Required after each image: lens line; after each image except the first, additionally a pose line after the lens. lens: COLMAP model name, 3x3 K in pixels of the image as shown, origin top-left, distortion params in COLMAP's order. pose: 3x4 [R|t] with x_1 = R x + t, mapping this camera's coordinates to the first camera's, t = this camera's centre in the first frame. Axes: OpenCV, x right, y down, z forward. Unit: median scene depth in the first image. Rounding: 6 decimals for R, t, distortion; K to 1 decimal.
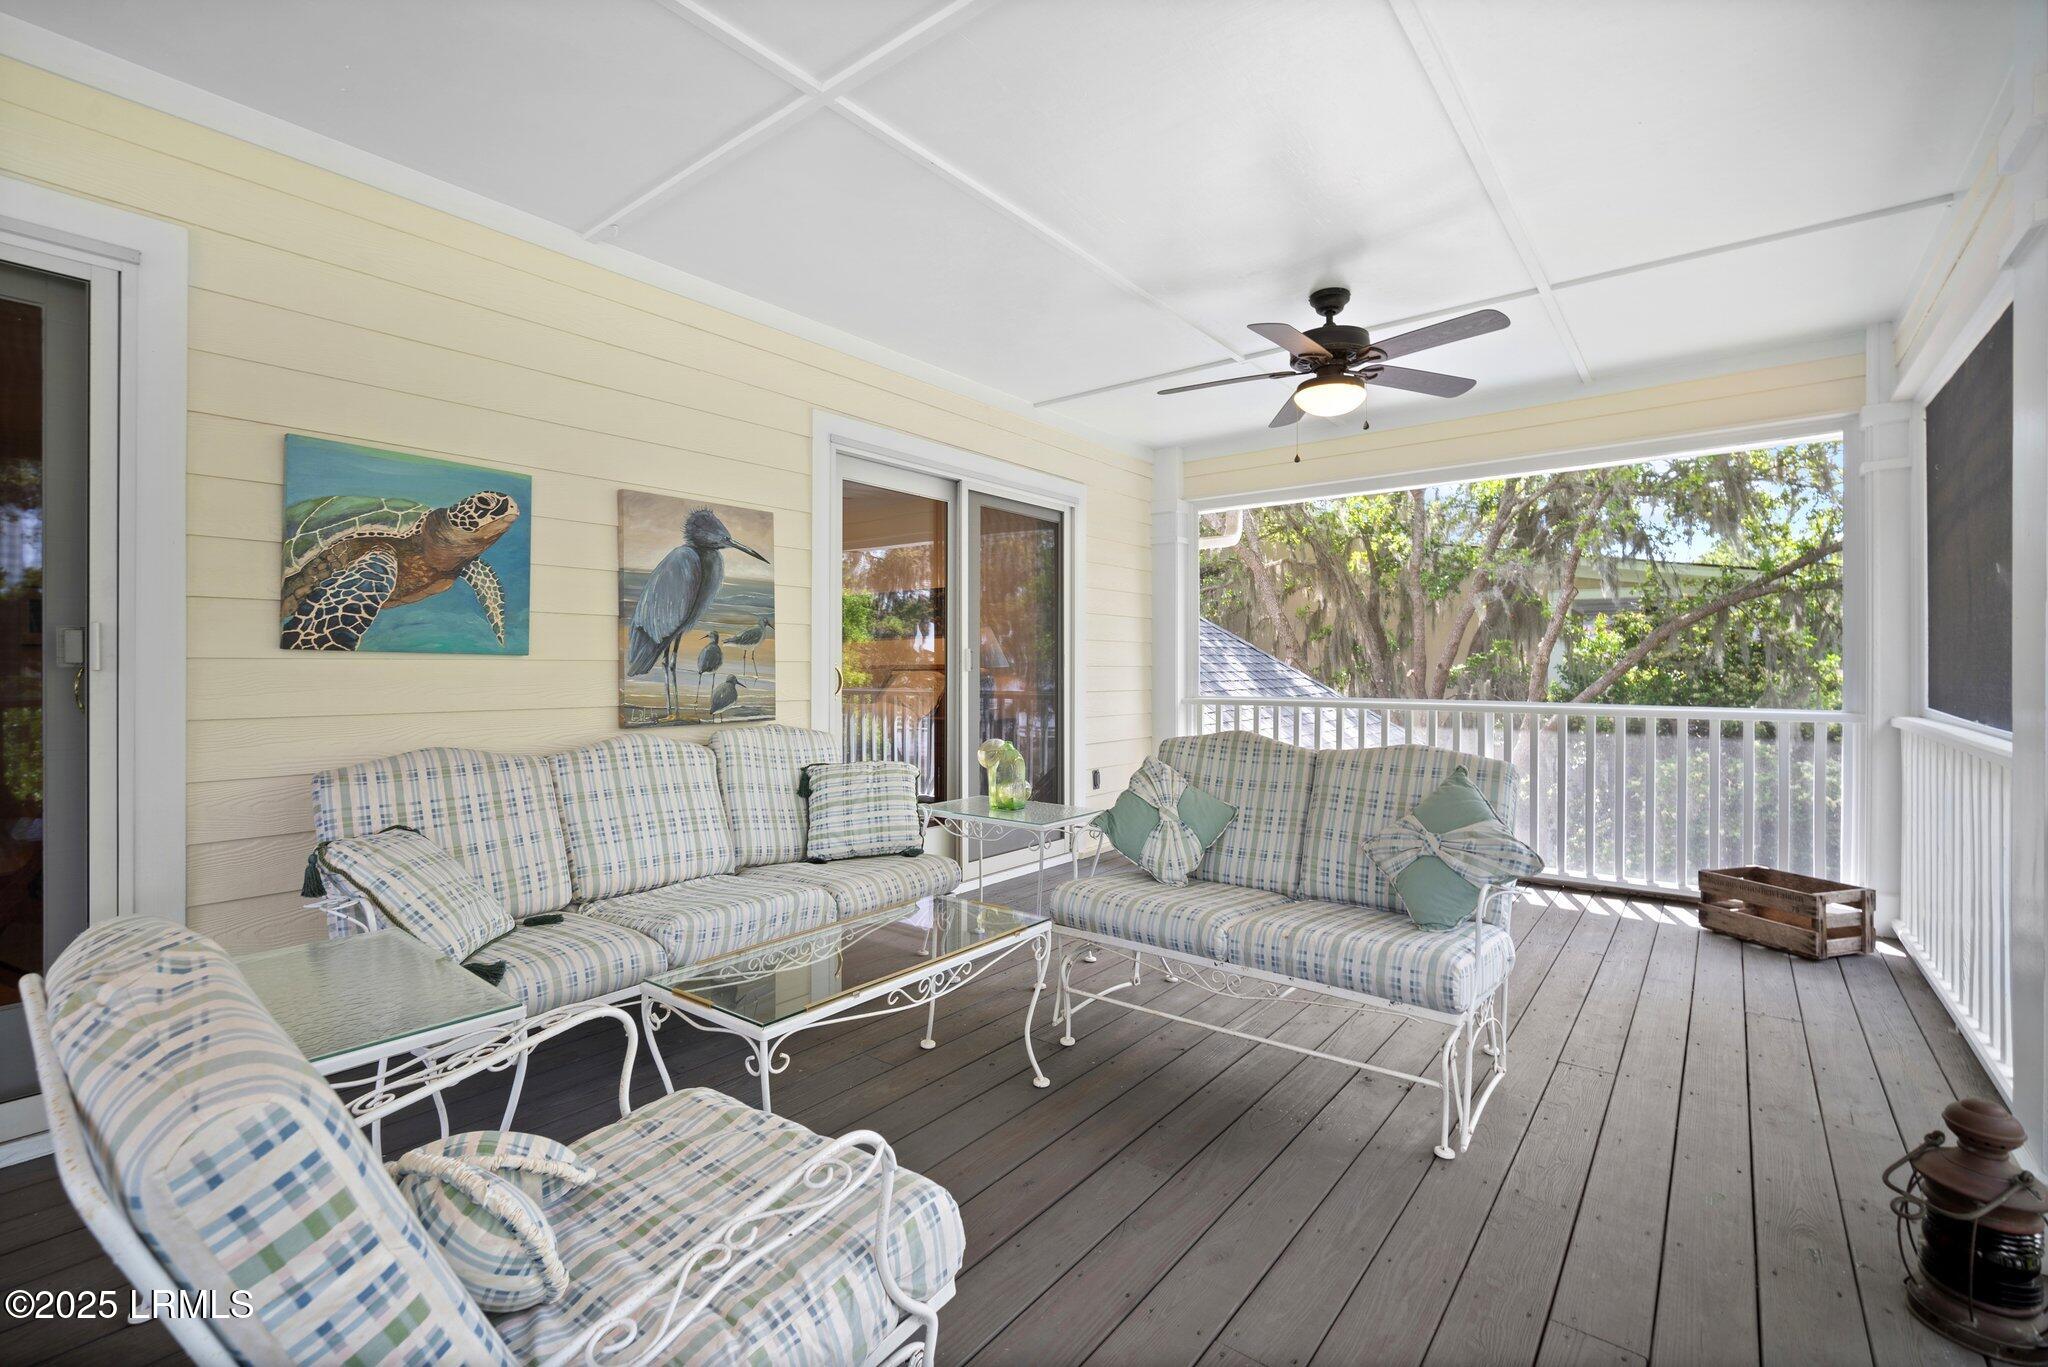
lens RADIAL K [[921.6, 0, 1020.6], [0, 921.6, 669.7], [0, 0, 1]] dist [0.001146, -0.000216]
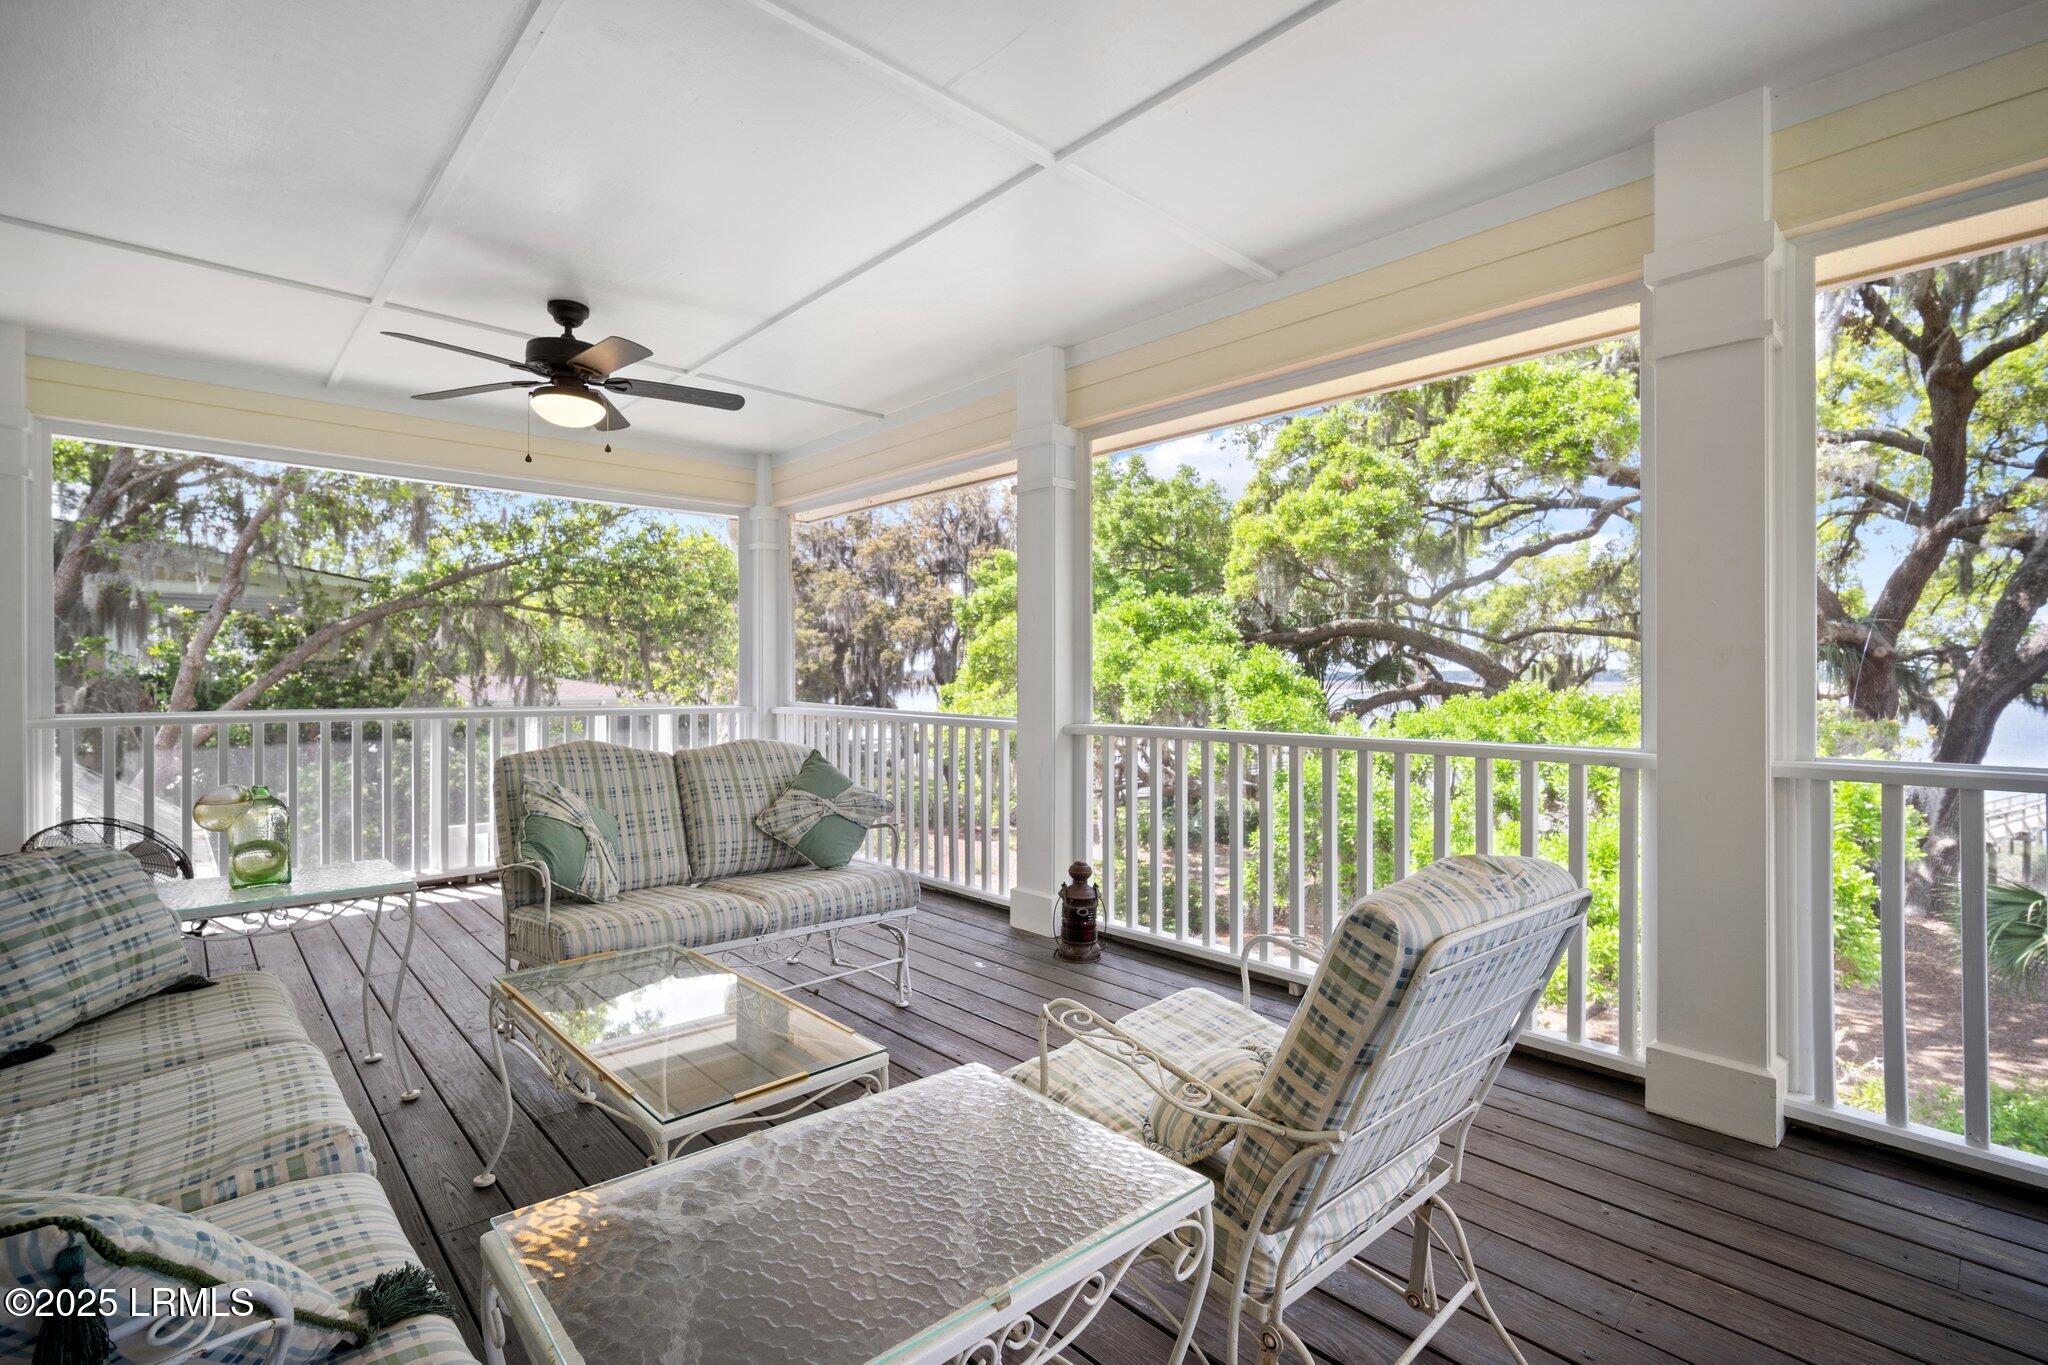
lens RADIAL K [[921.6, 0, 1020.8], [0, 921.6, 683.7], [0, 0, 1]] dist [0.001146, -0.000216]
pose [[0.162473, -0.007227, 0.986687, -0.619230], [-0.004555, 0.999957, 0.008075, -0.003824], [-0.986702, -0.005806, 0.162433, 0.365247]]
